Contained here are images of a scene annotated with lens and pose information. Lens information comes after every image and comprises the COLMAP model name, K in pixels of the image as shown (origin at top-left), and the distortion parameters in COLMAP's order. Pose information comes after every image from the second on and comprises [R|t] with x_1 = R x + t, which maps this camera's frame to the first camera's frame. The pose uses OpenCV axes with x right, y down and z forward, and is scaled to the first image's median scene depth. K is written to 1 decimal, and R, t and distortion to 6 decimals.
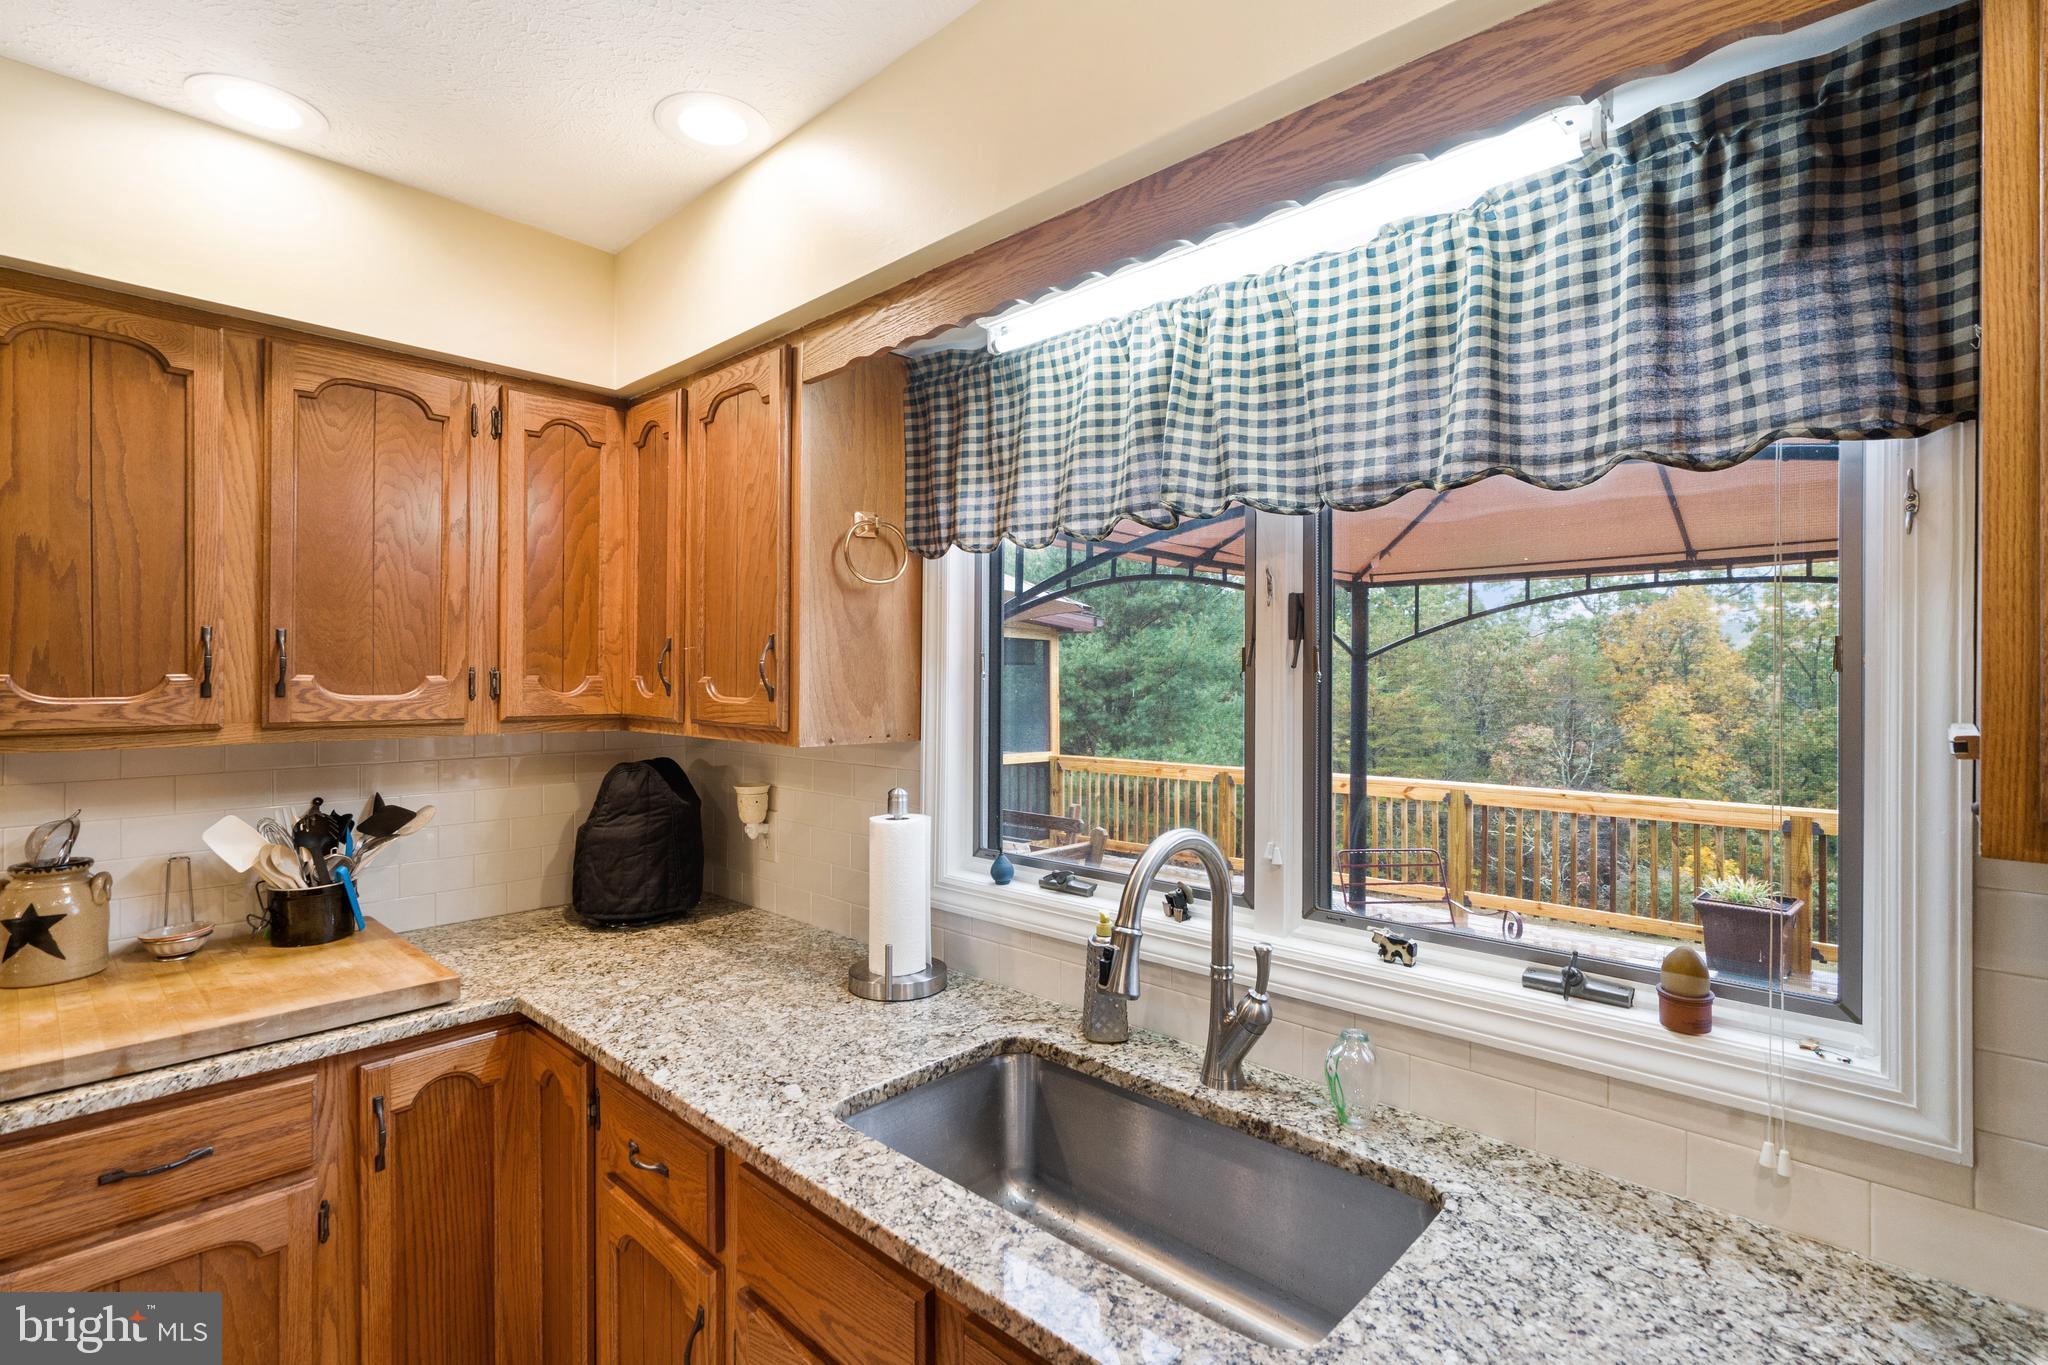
lens RADIAL K [[949.3, 0, 1036.4], [0, 949.3, 679.0], [0, 0, 1]] dist [-0.002086, 0.001667]
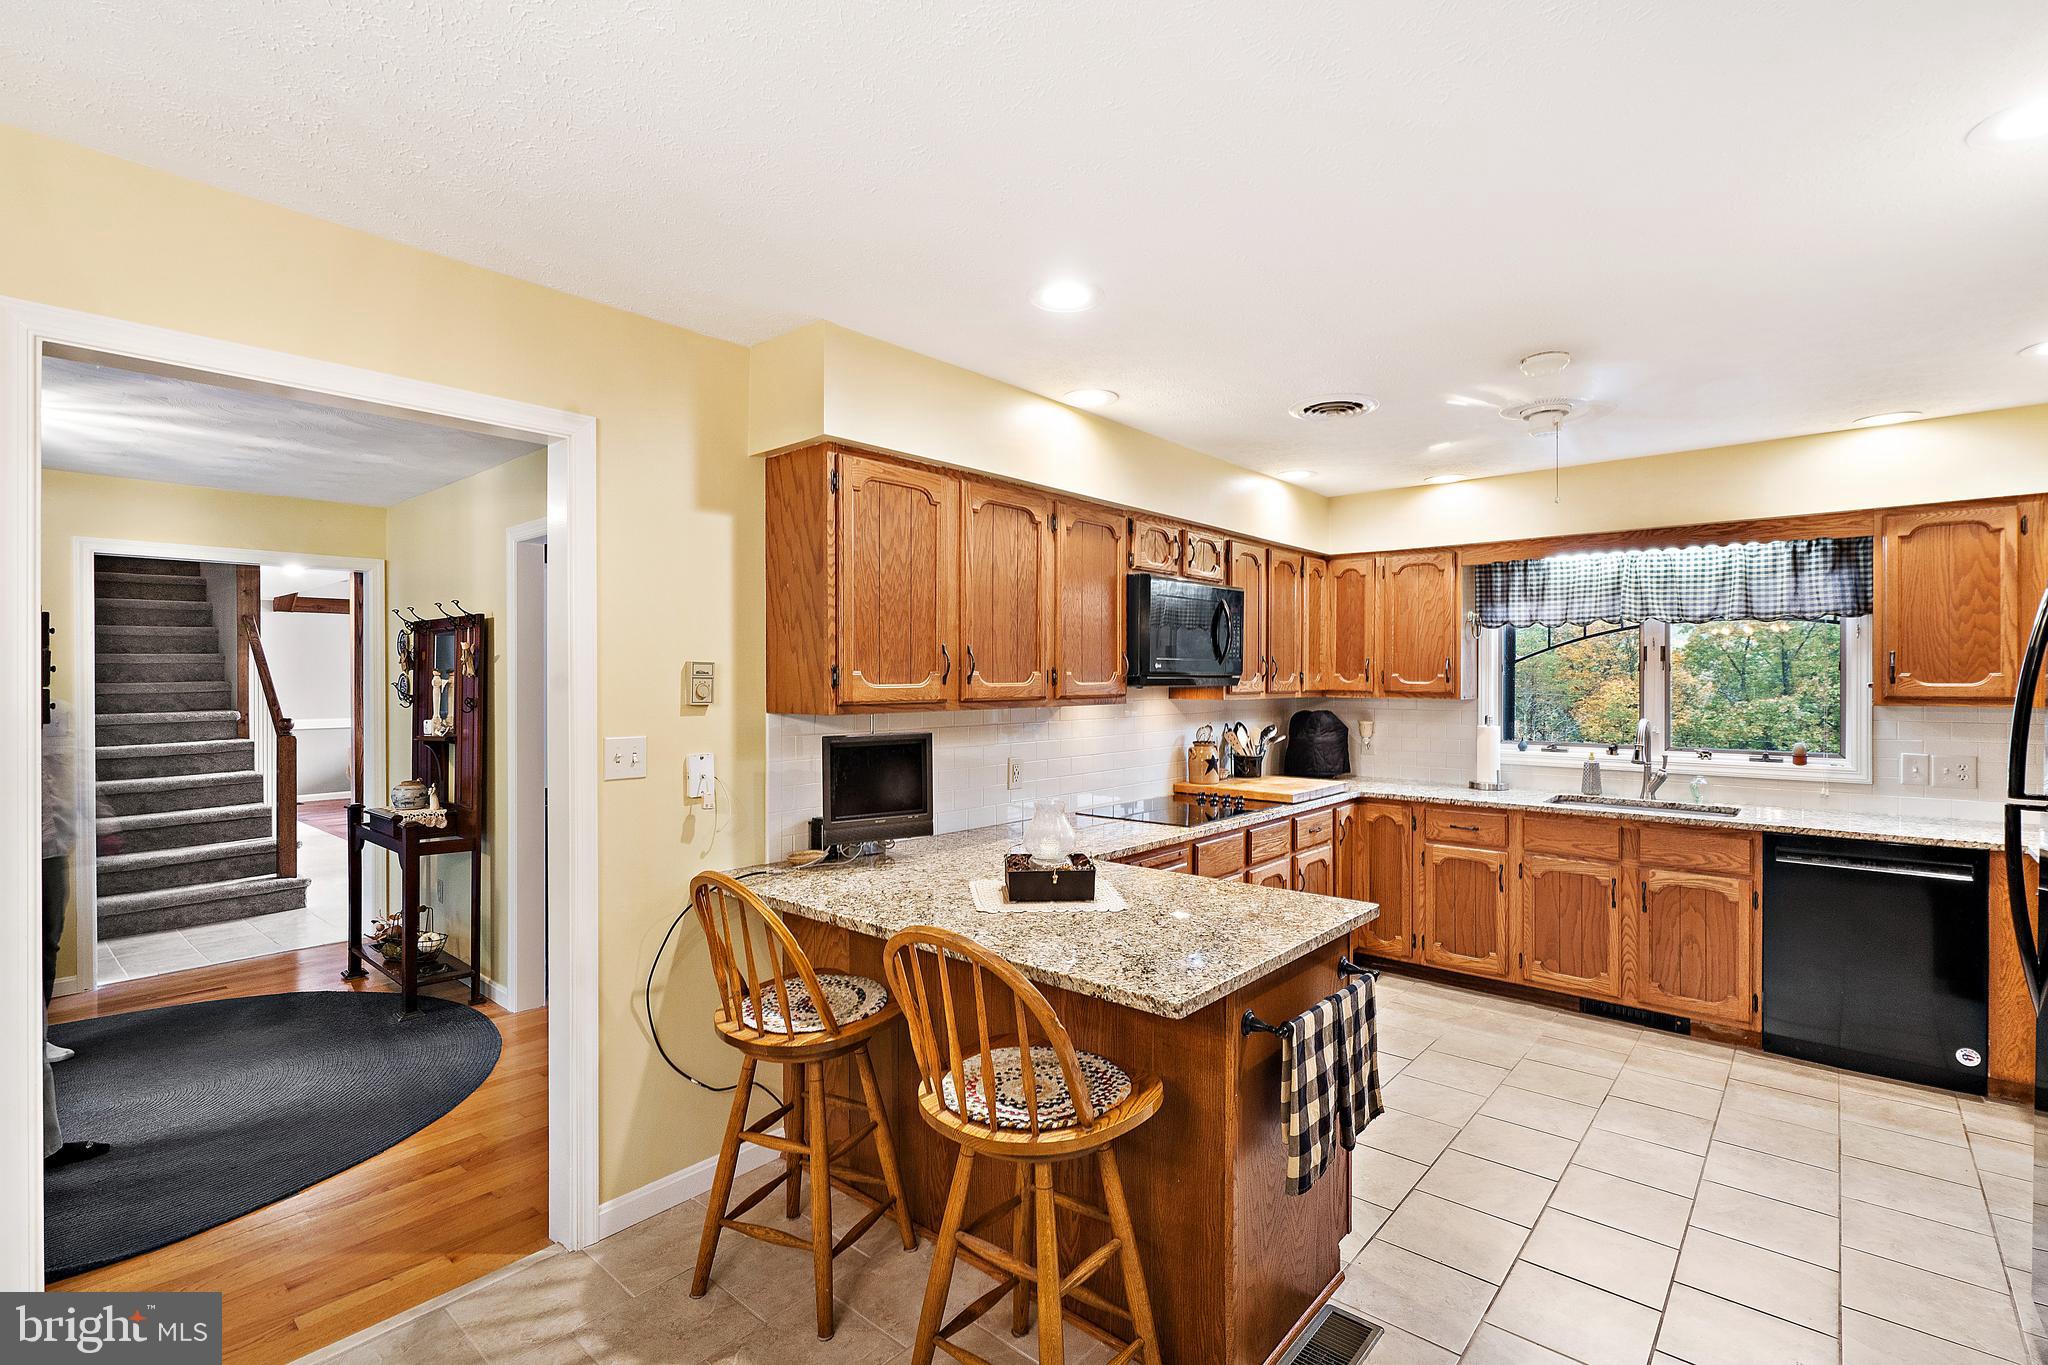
lens RADIAL K [[949.3, 0, 1020.5], [0, 949.3, 675.8], [0, 0, 1]] dist [-0.002086, 0.001667]
pose [[0.998935, -0.001470, 0.046117, -1.679484], [0.001556, 0.999997, -0.001835, 0.008747], [-0.046114, 0.001904, 0.998934, -1.706966]]
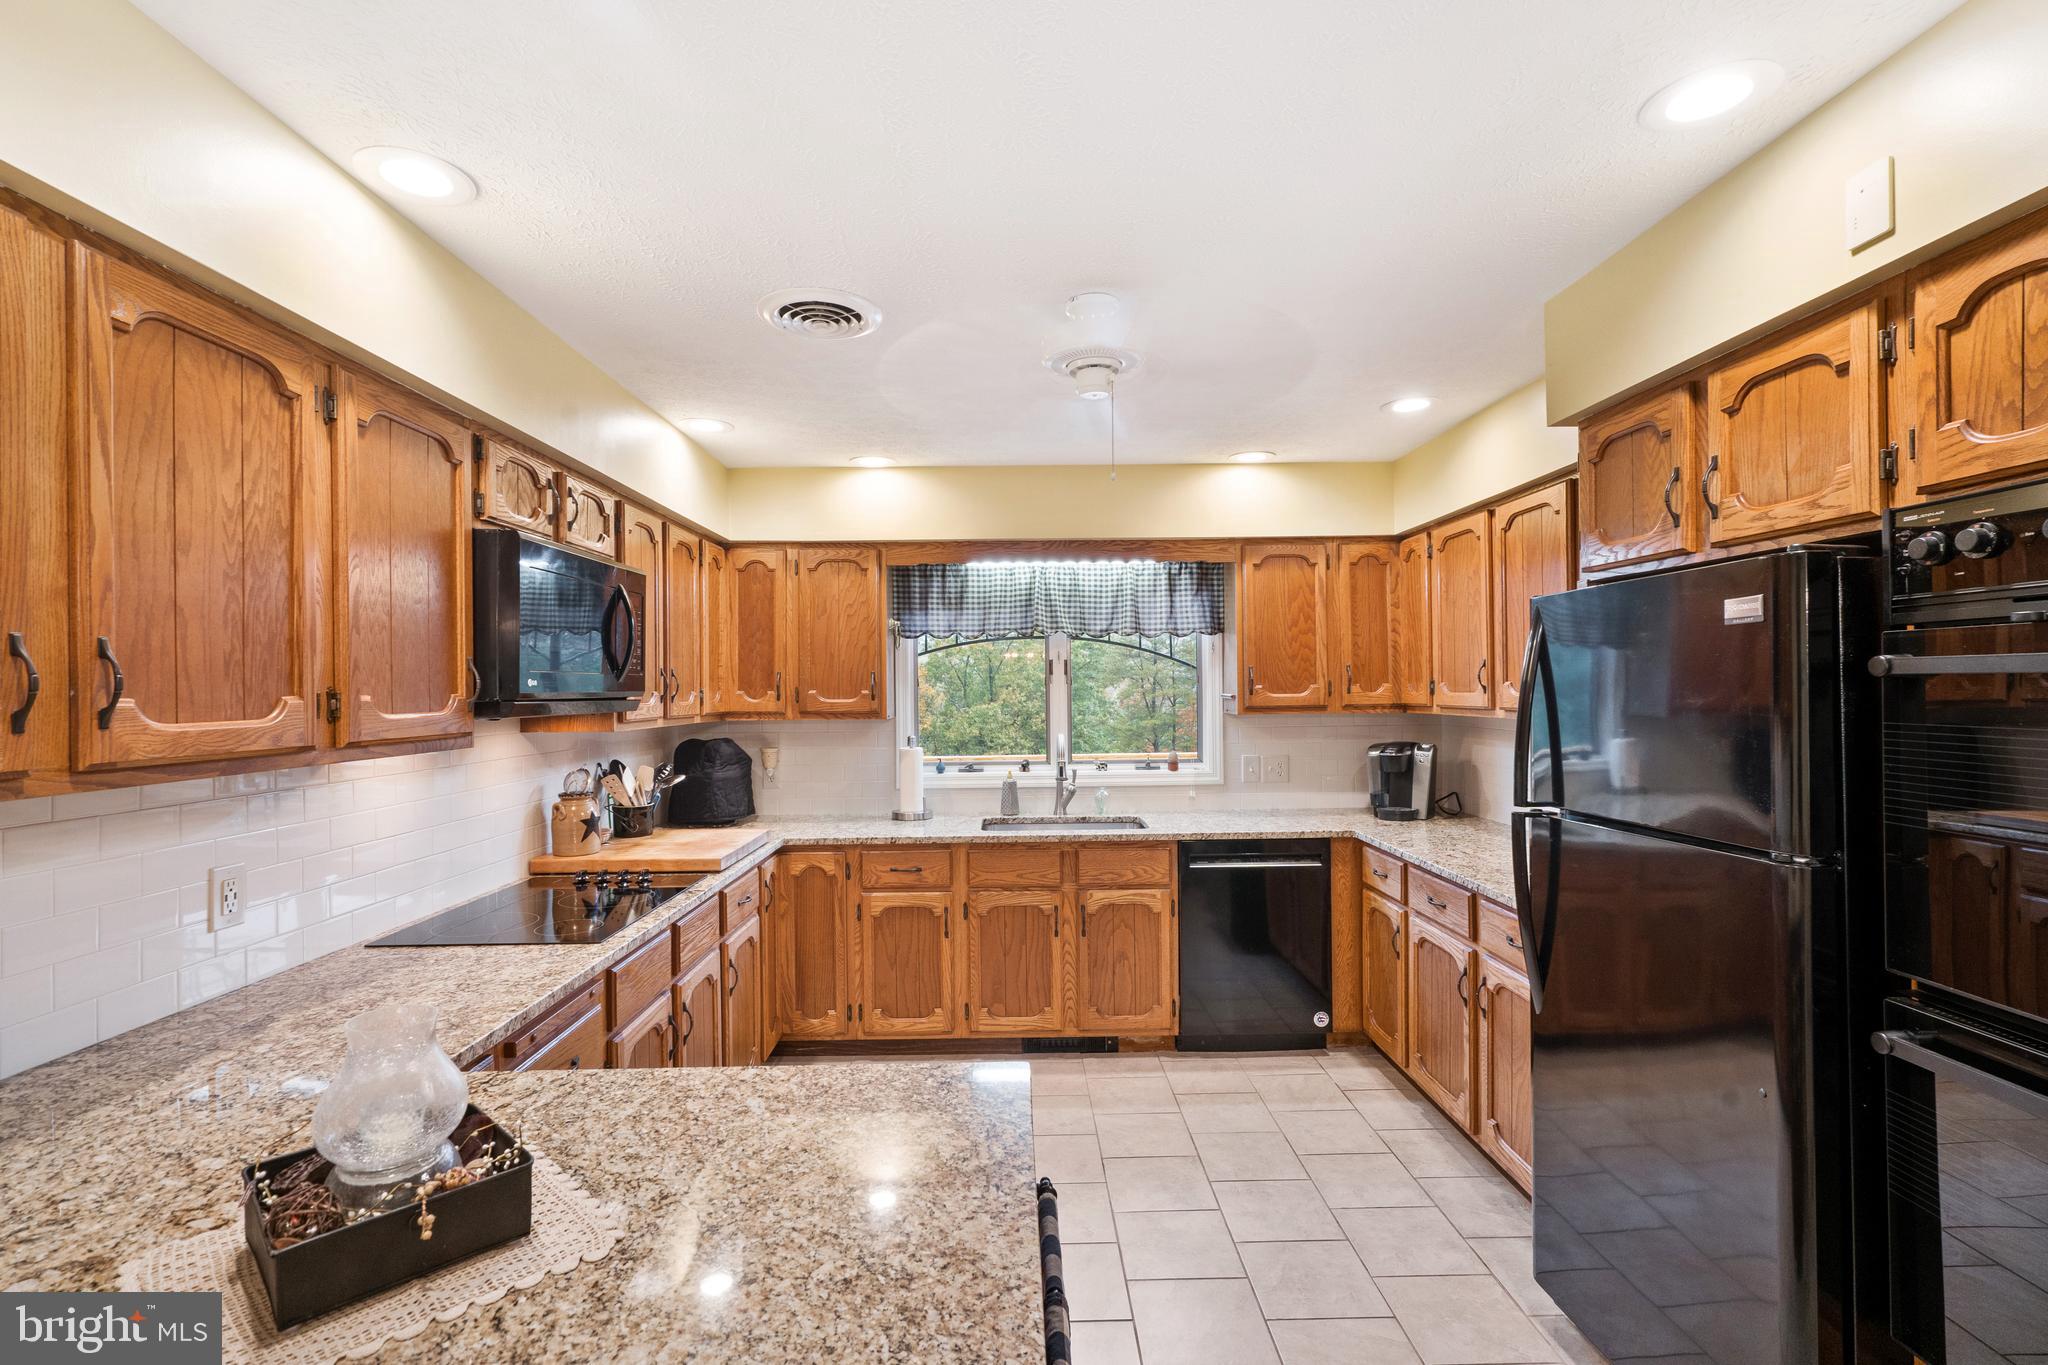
lens RADIAL K [[949.3, 0, 1029.3], [0, 949.3, 684.9], [0, 0, 1]] dist [-0.002086, 0.001667]
pose [[0.712895, -0.008668, 0.701217, -1.698498], [0.014471, 0.999893, -0.002352, -0.002178], [-0.701121, 0.011824, 0.712944, -0.963488]]
